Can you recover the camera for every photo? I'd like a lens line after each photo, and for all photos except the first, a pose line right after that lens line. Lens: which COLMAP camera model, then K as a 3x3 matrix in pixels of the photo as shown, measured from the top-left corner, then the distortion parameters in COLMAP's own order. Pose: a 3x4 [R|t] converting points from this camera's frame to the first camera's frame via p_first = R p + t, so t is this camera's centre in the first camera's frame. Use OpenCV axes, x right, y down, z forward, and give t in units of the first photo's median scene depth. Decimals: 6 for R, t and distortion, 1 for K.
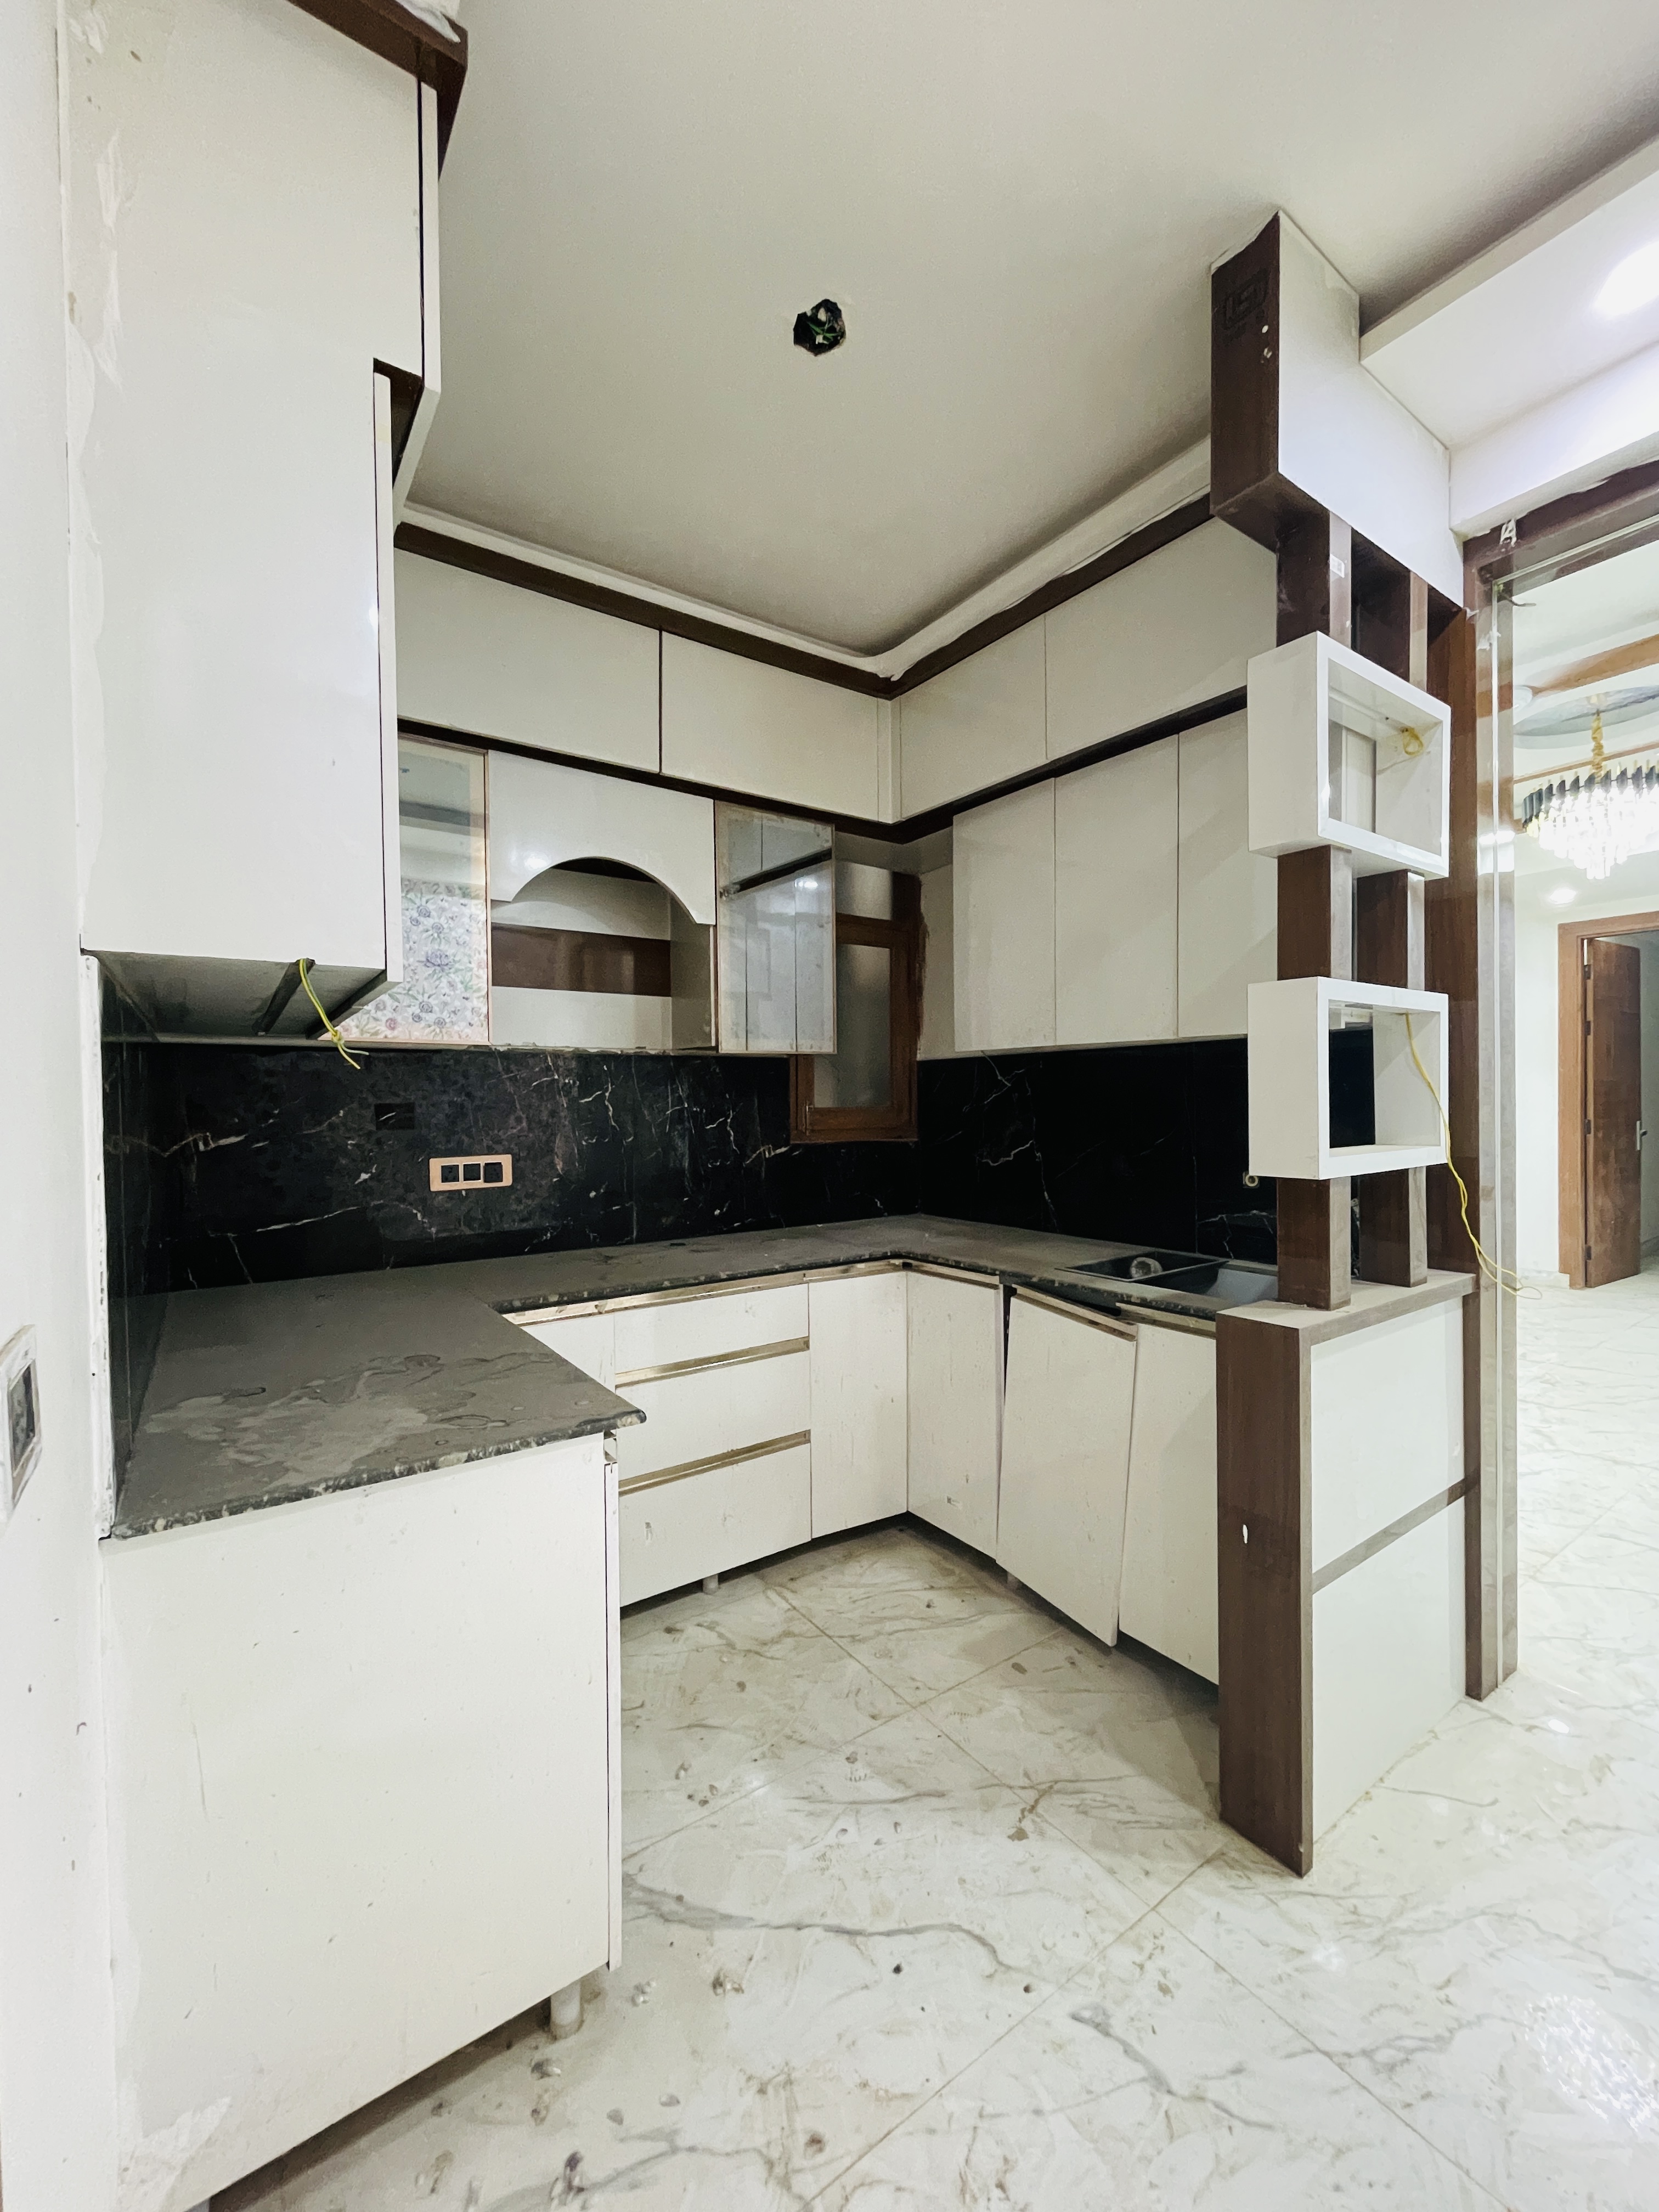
lens RADIAL K [[892.9, 0, 827.6], [0, 892.9, 1105.0], [0, 0, 1]] dist [-0.003033, -0.000323]
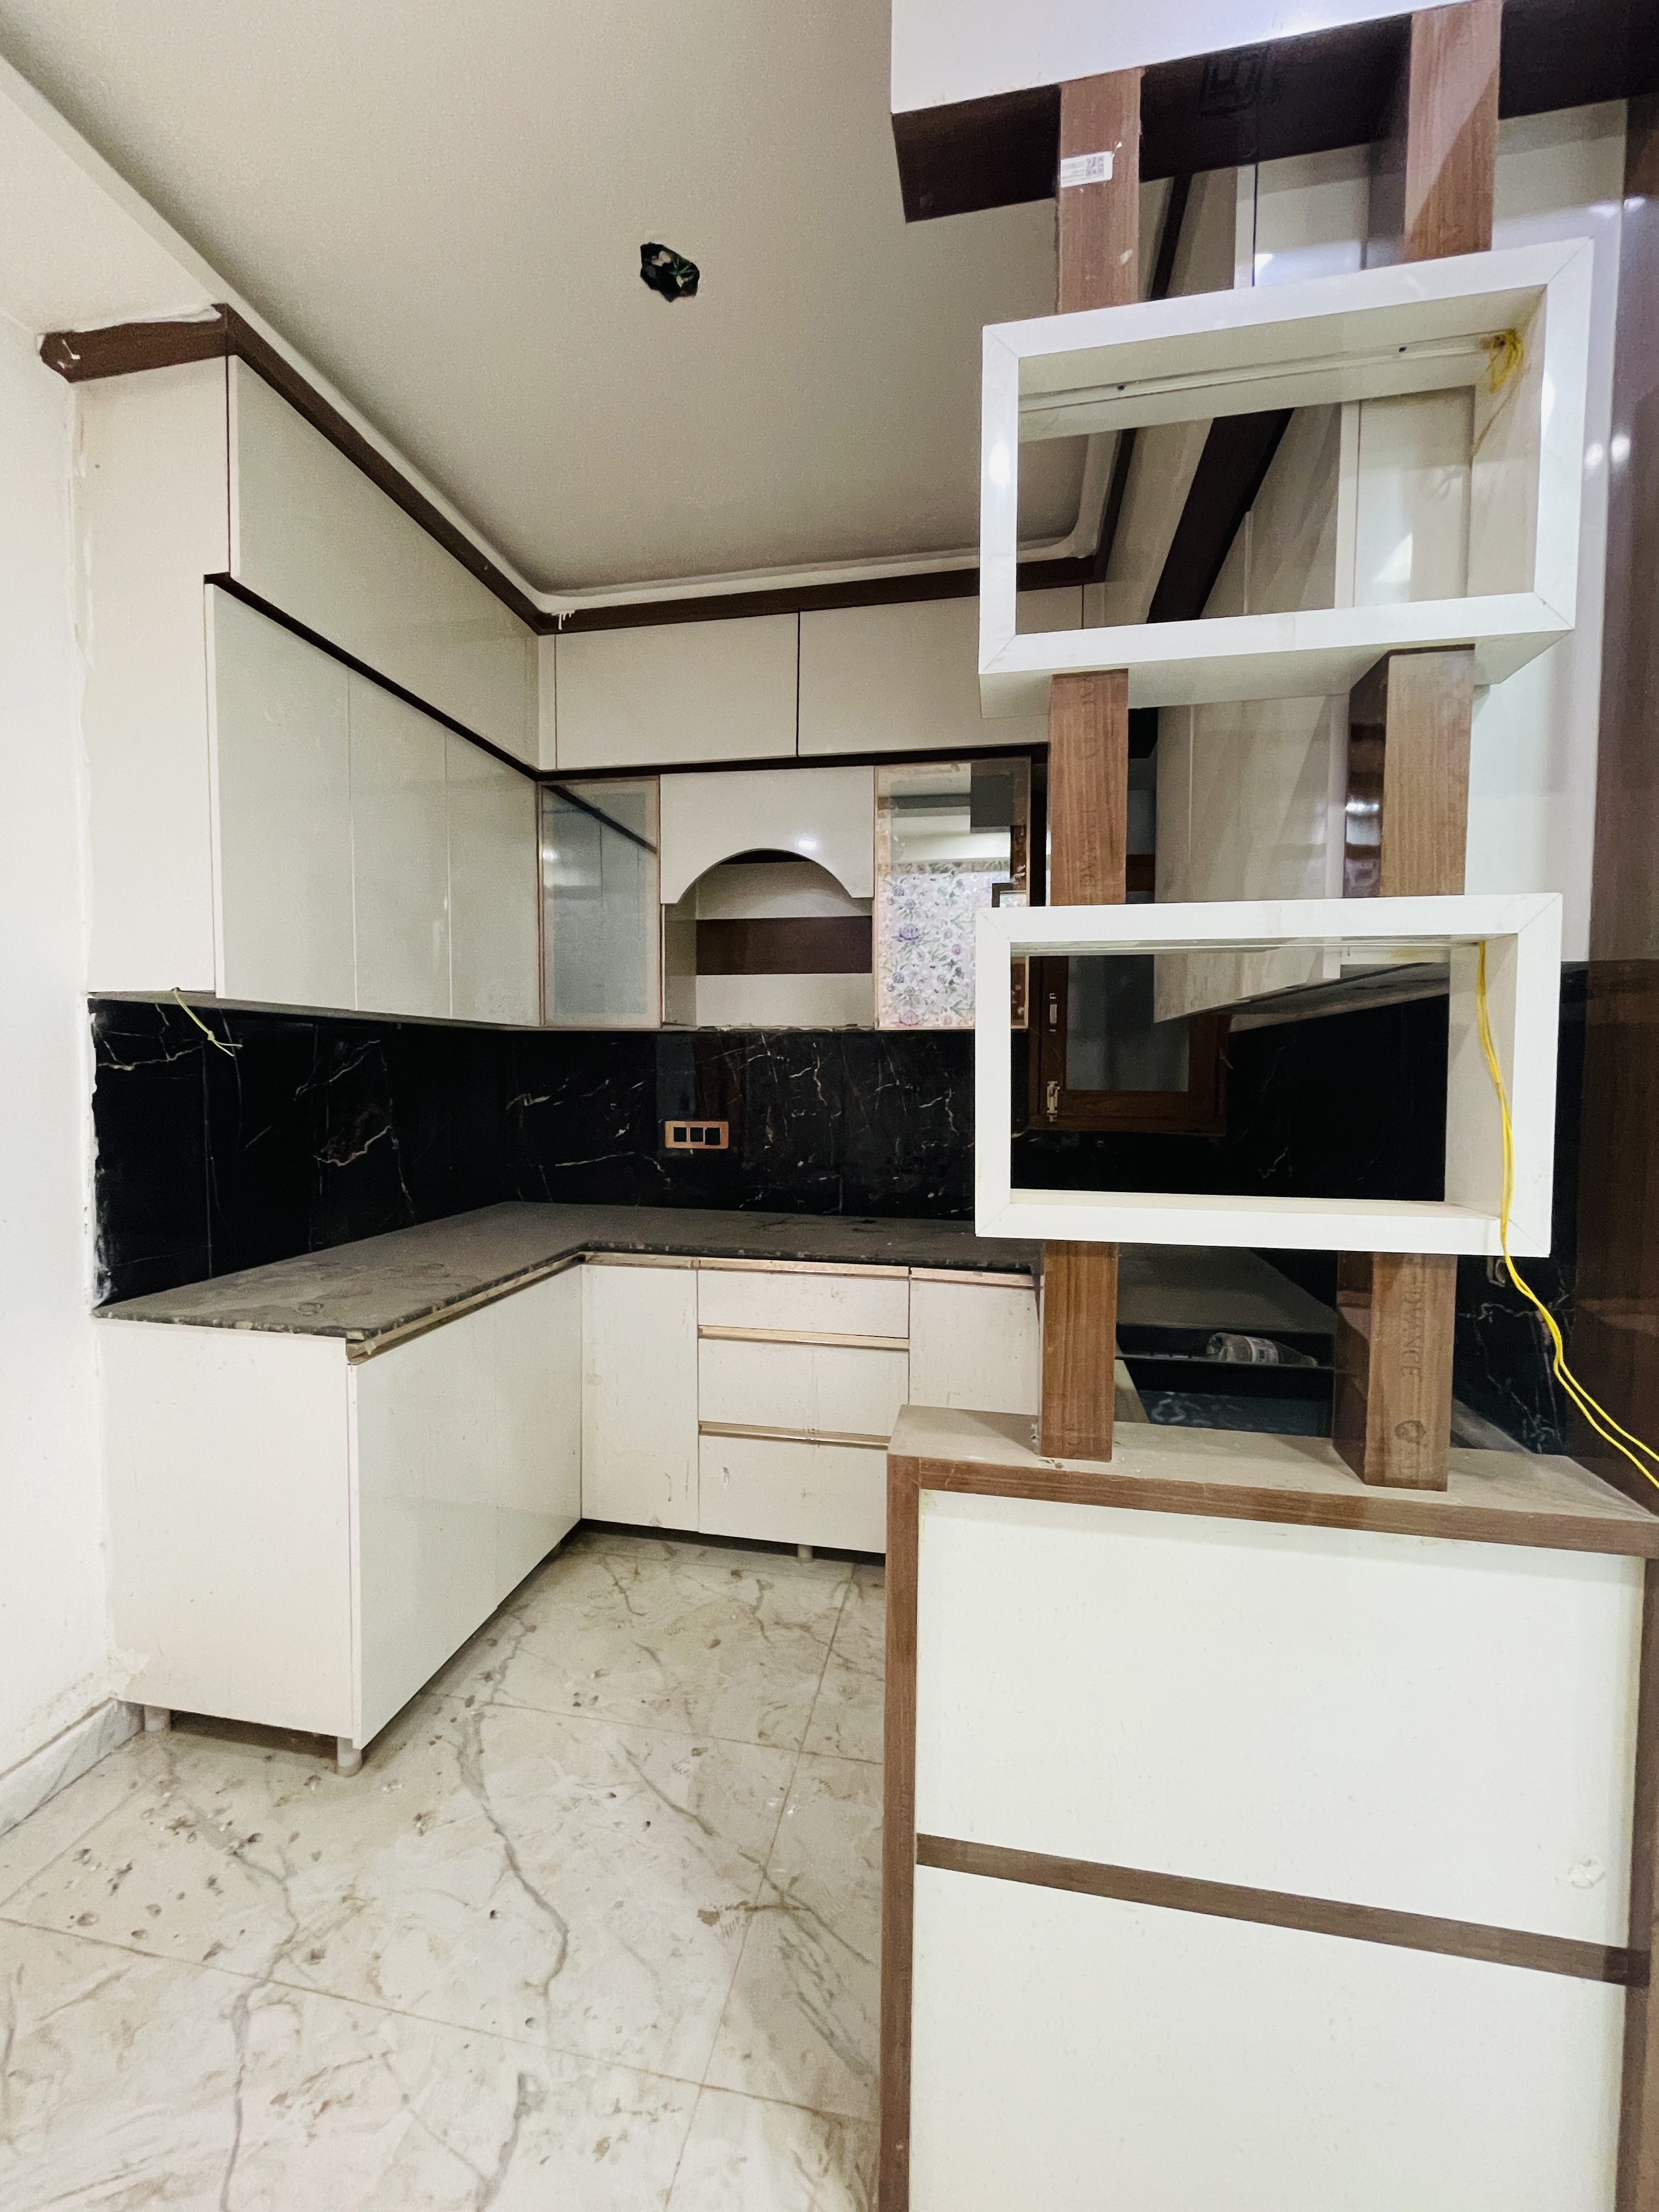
lens RADIAL K [[892.9, 0, 828.6], [0, 892.9, 1105.3], [0, 0, 1]] dist [-0.003033, -0.000323]
pose [[0.694671, 0.046515, -0.717822, 0.867609], [-0.019214, 0.998751, 0.046124, -0.032612], [0.719071, -0.018249, 0.694697, 0.465843]]
